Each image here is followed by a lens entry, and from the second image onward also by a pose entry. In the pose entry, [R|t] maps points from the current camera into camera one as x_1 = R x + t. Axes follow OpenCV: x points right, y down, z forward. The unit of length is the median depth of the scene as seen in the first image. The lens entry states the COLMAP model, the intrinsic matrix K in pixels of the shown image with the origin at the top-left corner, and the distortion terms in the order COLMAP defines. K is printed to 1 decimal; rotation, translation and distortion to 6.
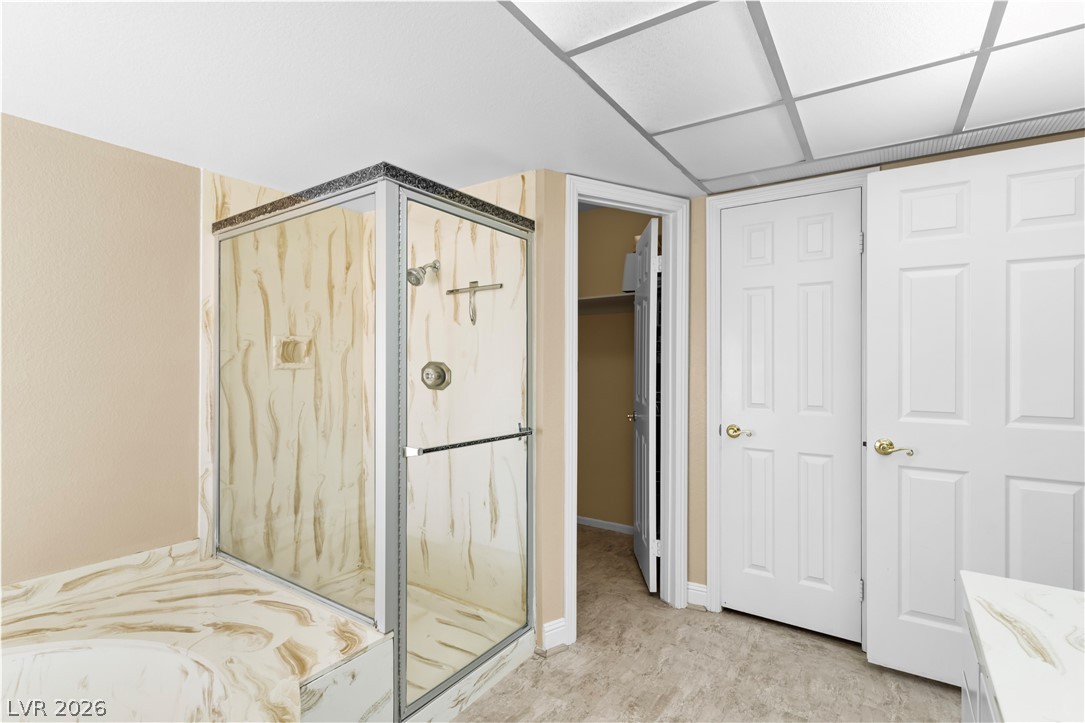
lens RADIAL K [[523.2, 0, 546.3], [0, 523.2, 362.9], [0, 0, 1]] dist [0.000707, -0.000398]
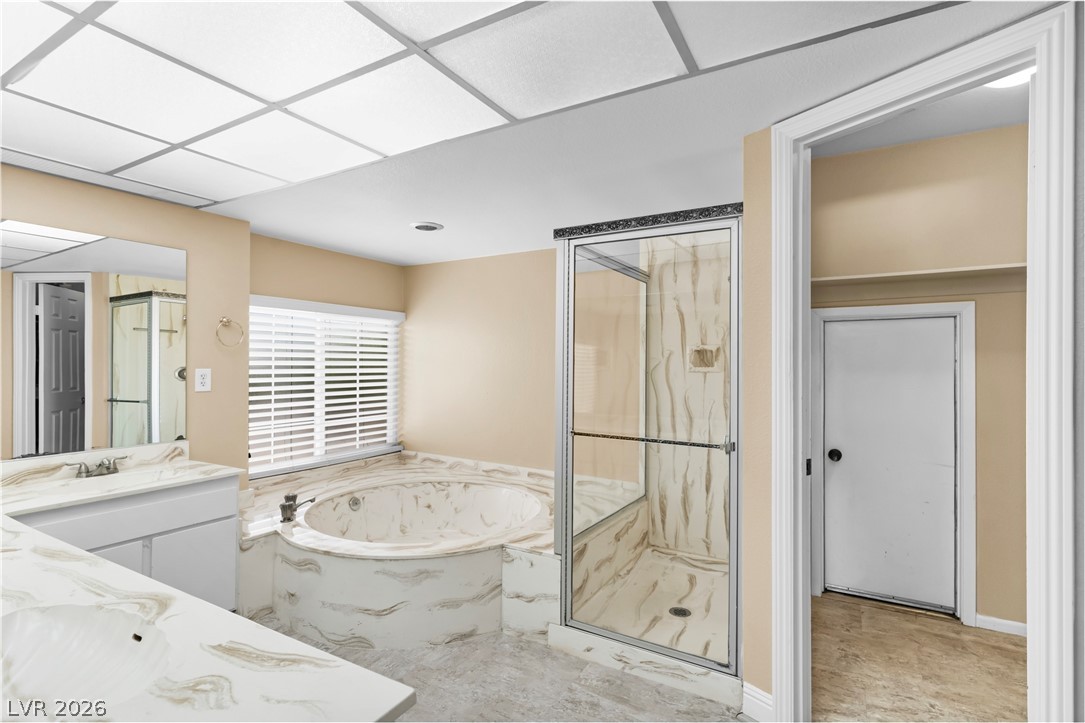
lens RADIAL K [[523.2, 0, 544.7], [0, 523.2, 363.1], [0, 0, 1]] dist [0.000707, -0.000398]
pose [[0.058431, -0.002741, -0.998288, 0.775469], [-0.007297, 0.999968, -0.003173, -0.002900], [0.998265, 0.007470, 0.058409, 0.600725]]
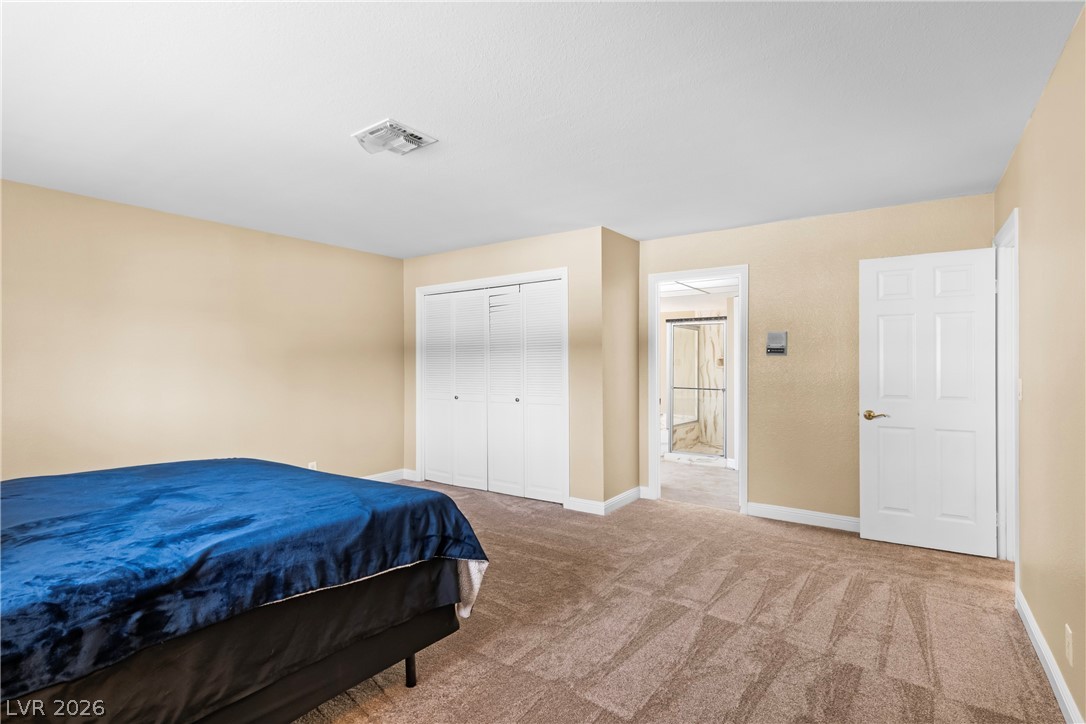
lens RADIAL K [[523.7, 0, 552.2], [0, 523.7, 359.7], [0, 0, 1]] dist [0.000707, -0.000398]
pose [[-0.023958, -0.013680, -0.999619, 2.709862], [-0.006304, 0.999889, -0.013532, 0.010352], [0.999693, 0.005978, -0.024042, 0.115414]]
